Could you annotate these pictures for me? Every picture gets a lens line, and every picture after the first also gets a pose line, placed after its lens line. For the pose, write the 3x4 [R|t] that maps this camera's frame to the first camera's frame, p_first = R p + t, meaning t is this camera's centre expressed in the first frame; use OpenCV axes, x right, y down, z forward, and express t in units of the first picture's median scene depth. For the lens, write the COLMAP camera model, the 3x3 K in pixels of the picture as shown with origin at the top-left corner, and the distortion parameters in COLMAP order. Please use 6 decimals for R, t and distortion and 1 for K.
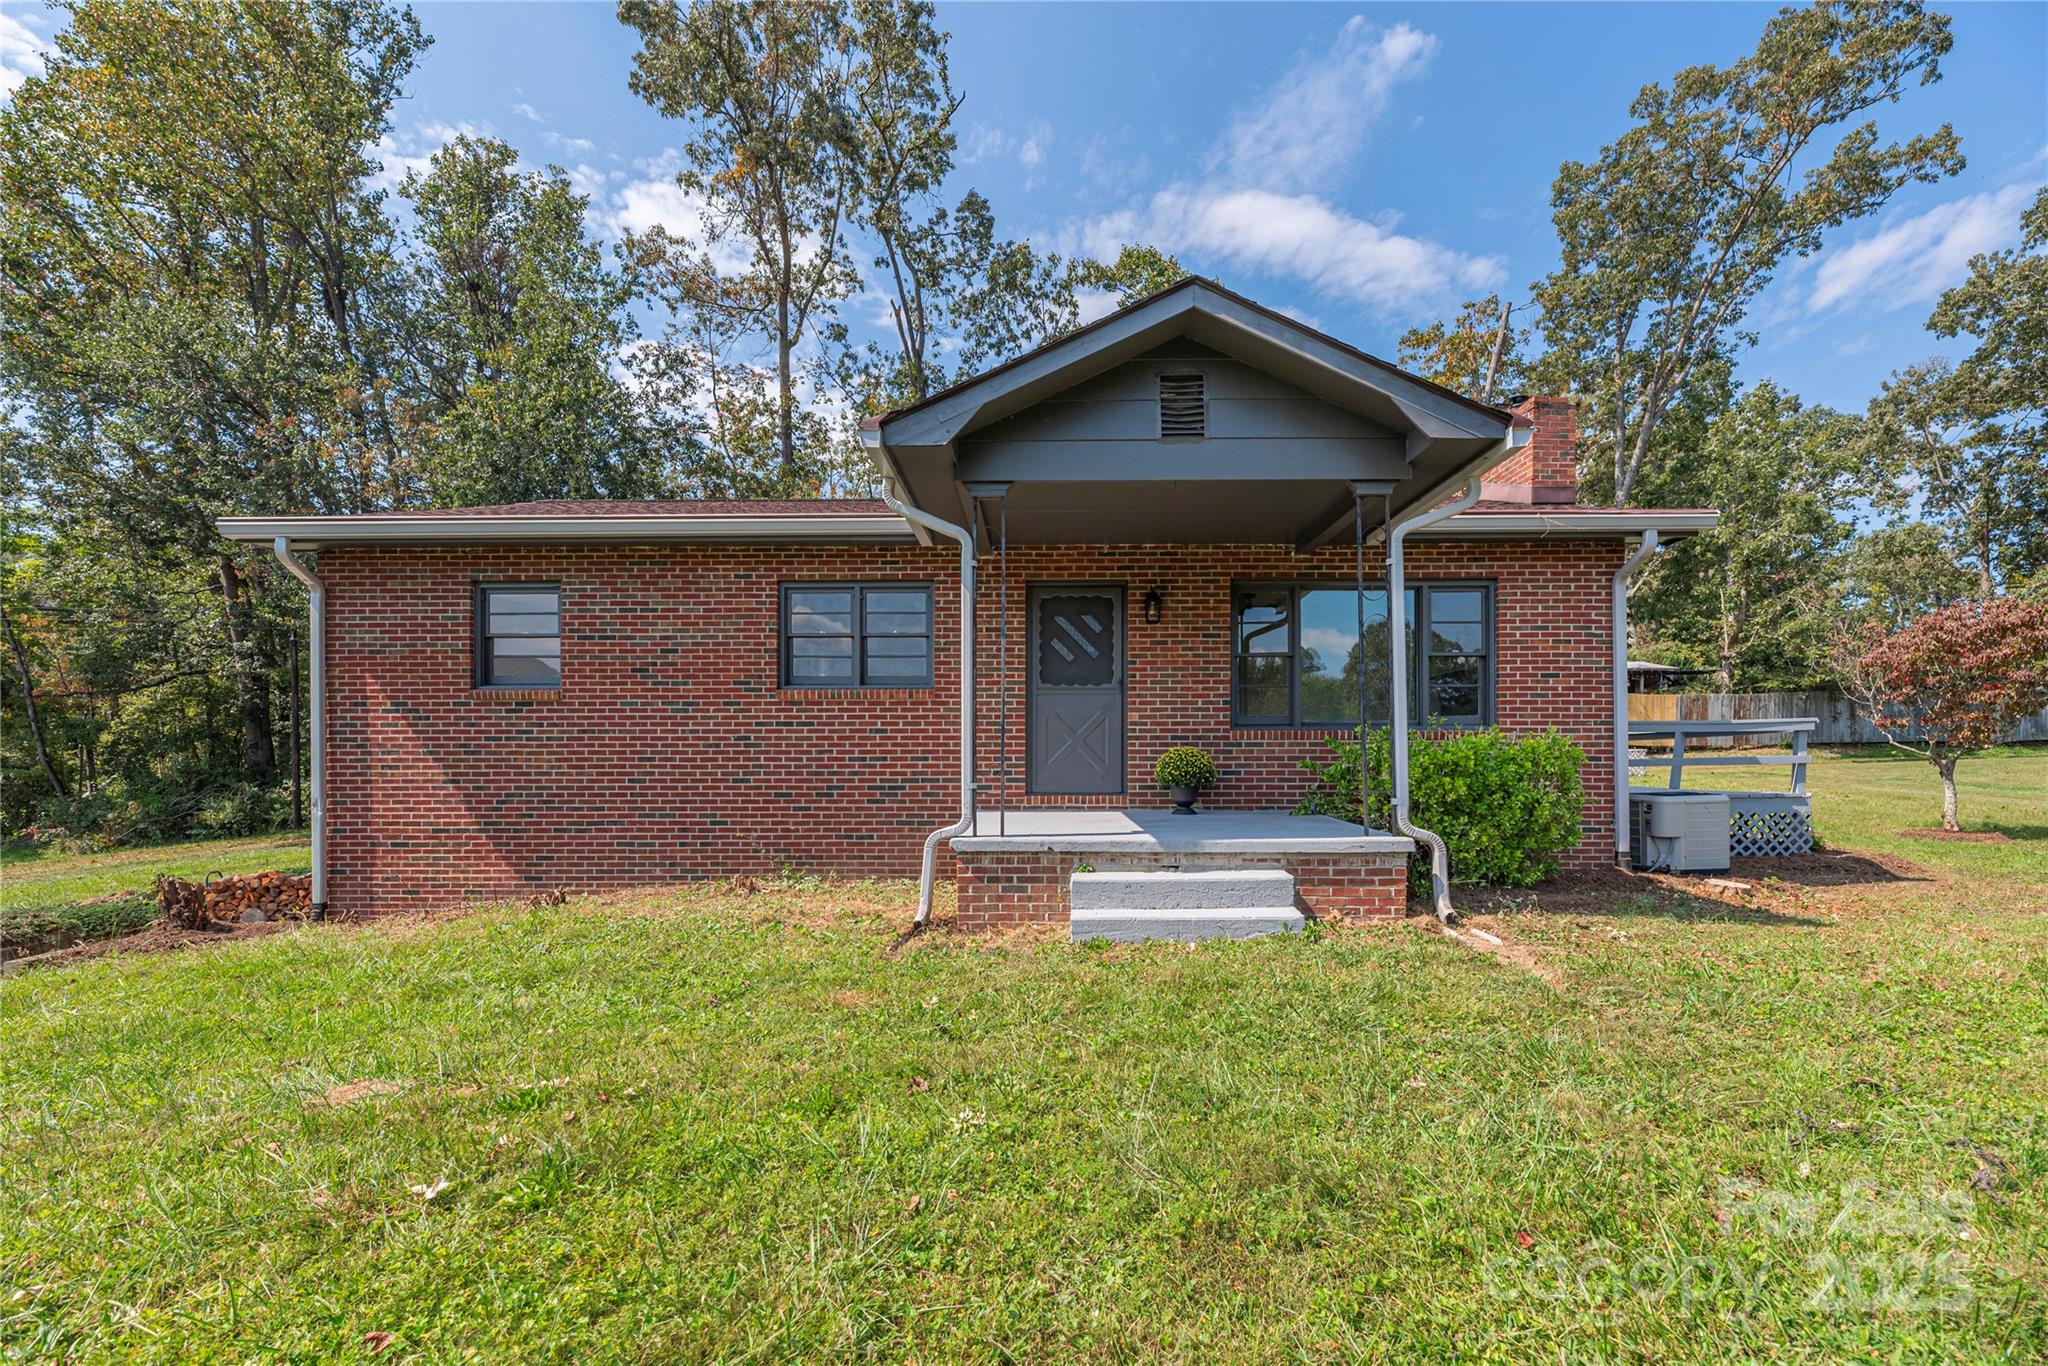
lens RADIAL K [[839.3, 0, 1069.7], [0, 839.3, 732.3], [0, 0, 1]] dist [-0.003394, 0.001415]
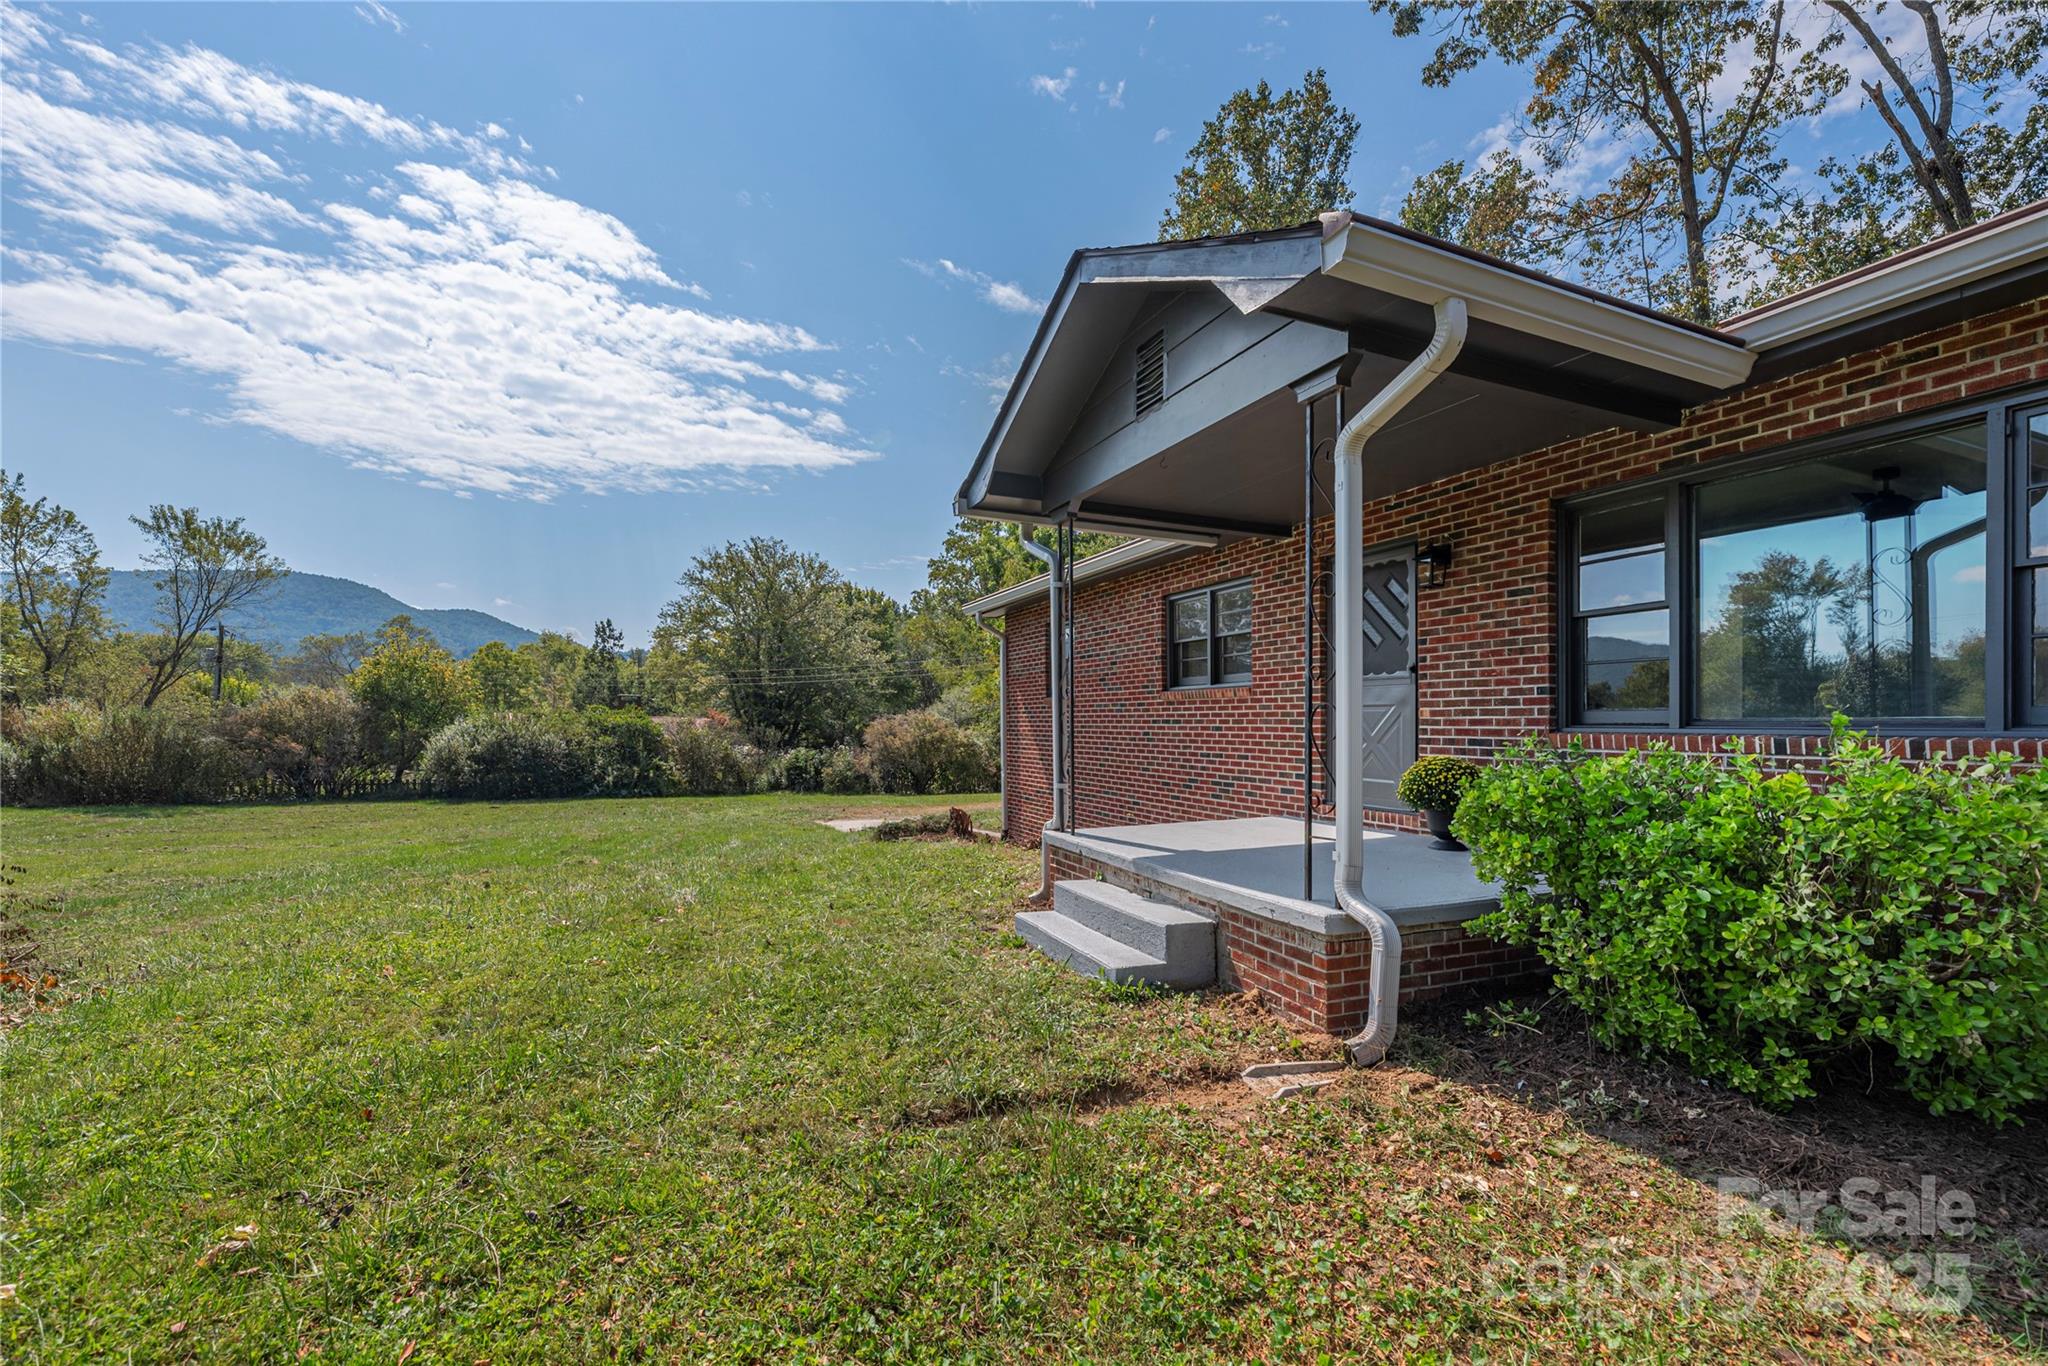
lens RADIAL K [[839.3, 0, 1010.6], [0, 839.3, 714.4], [0, 0, 1]] dist [-0.003394, 0.001415]
pose [[0.413395, -0.007170, -0.910524, 0.601027], [0.014310, 0.999897, -0.001376, -0.021102], [0.910439, -0.012461, 0.413455, 0.339049]]
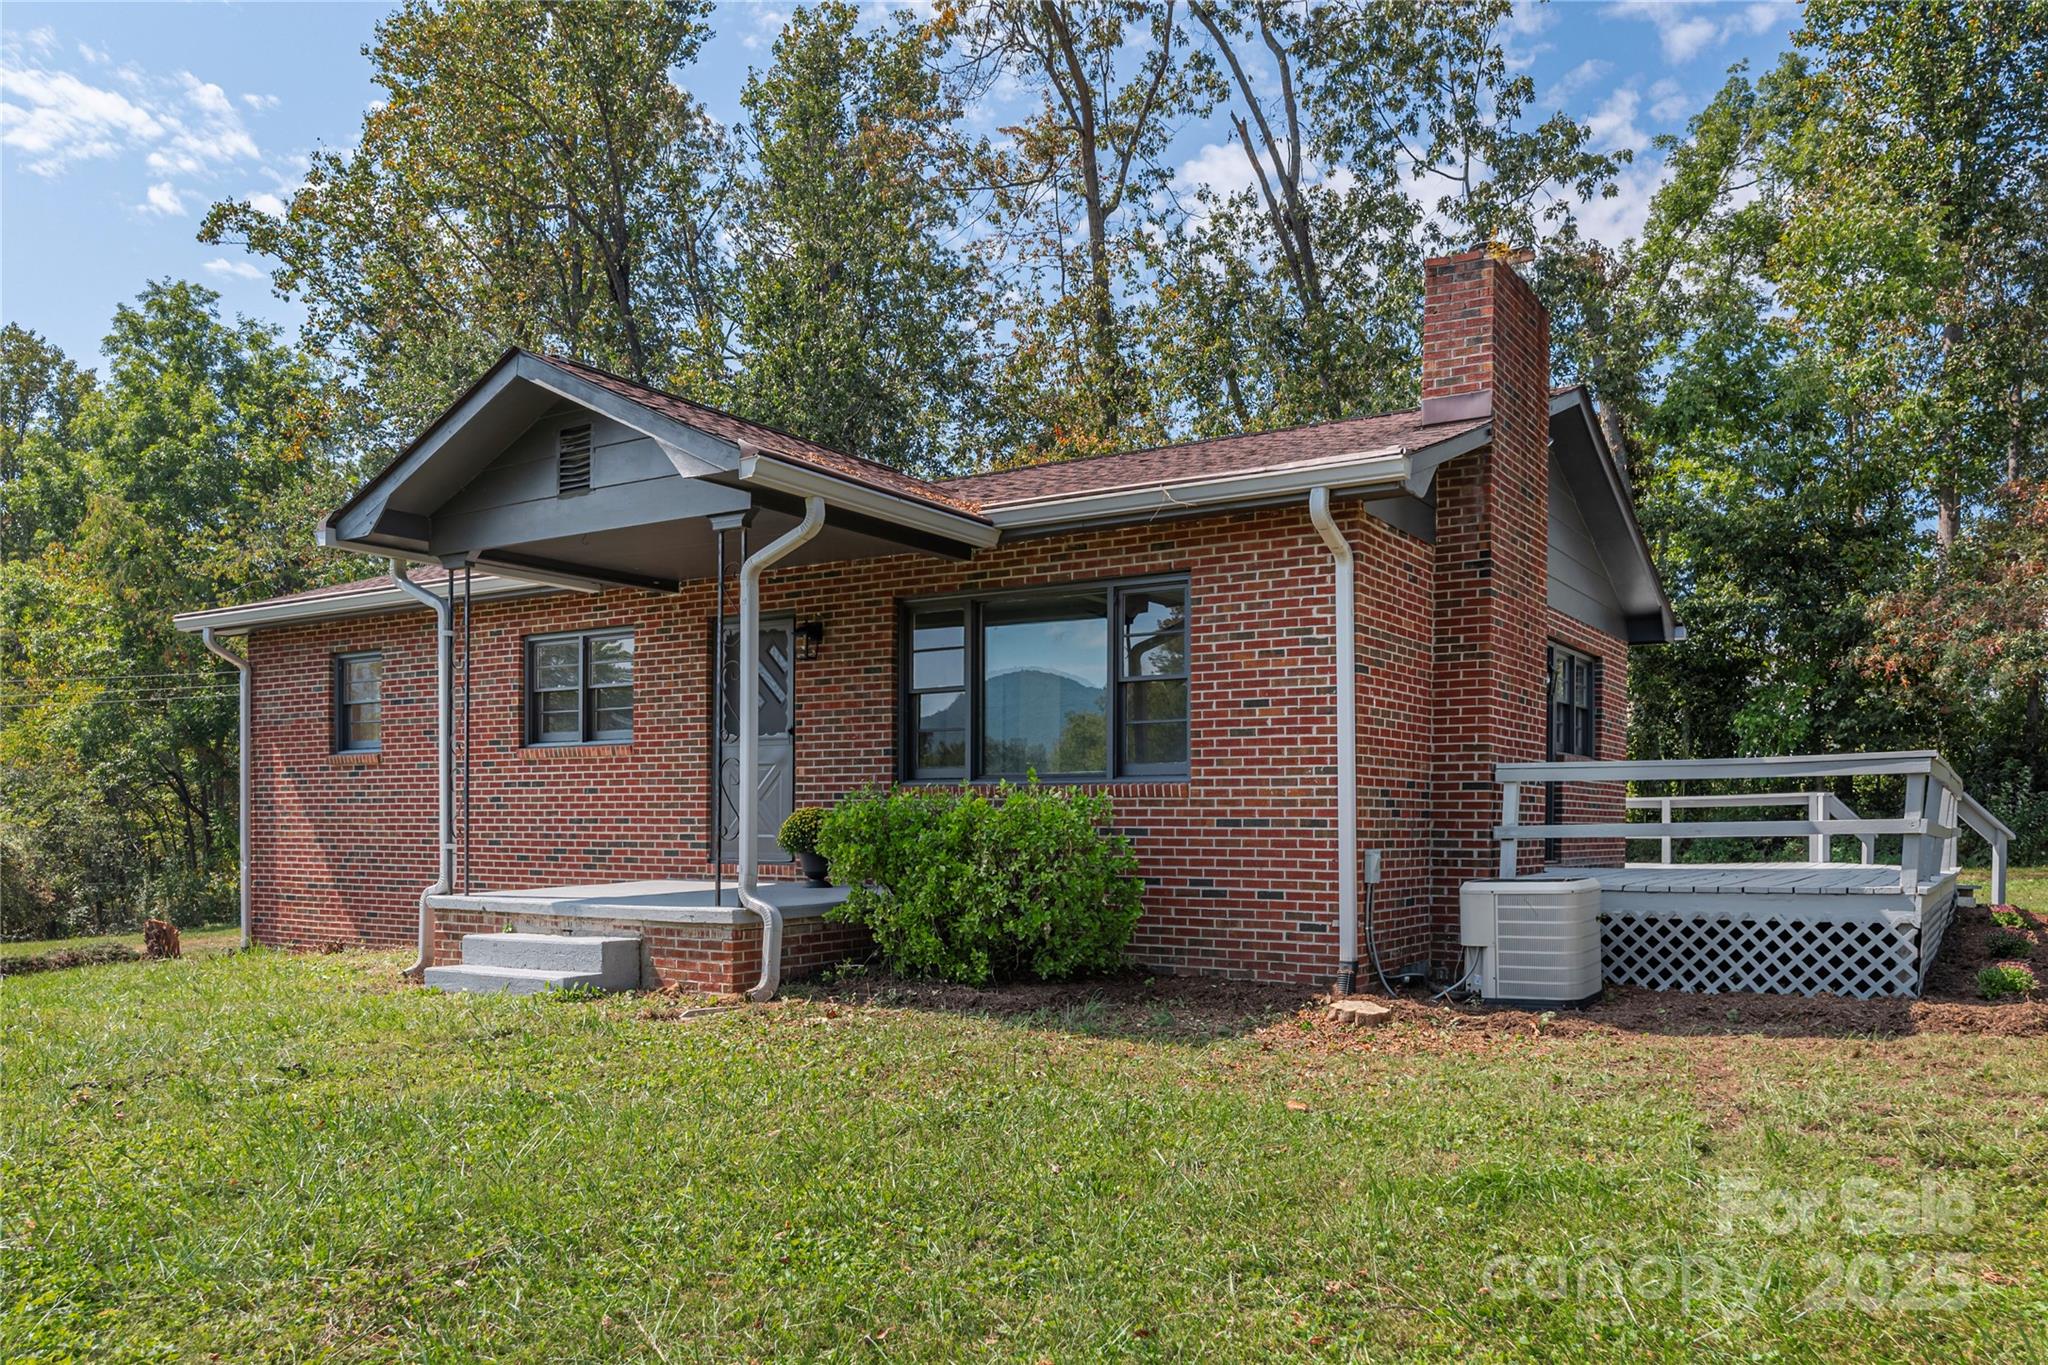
lens RADIAL K [[1435.5, 0, 1023.4], [0, 1435.5, 735.9], [0, 0, 1]] dist [-0.005737, -0.003018]
pose [[0.859947, -0.027973, -0.509616, 0.981988], [0.013132, 0.999379, -0.032697, -0.003917], [0.510214, 0.021426, 0.859780, -0.118185]]
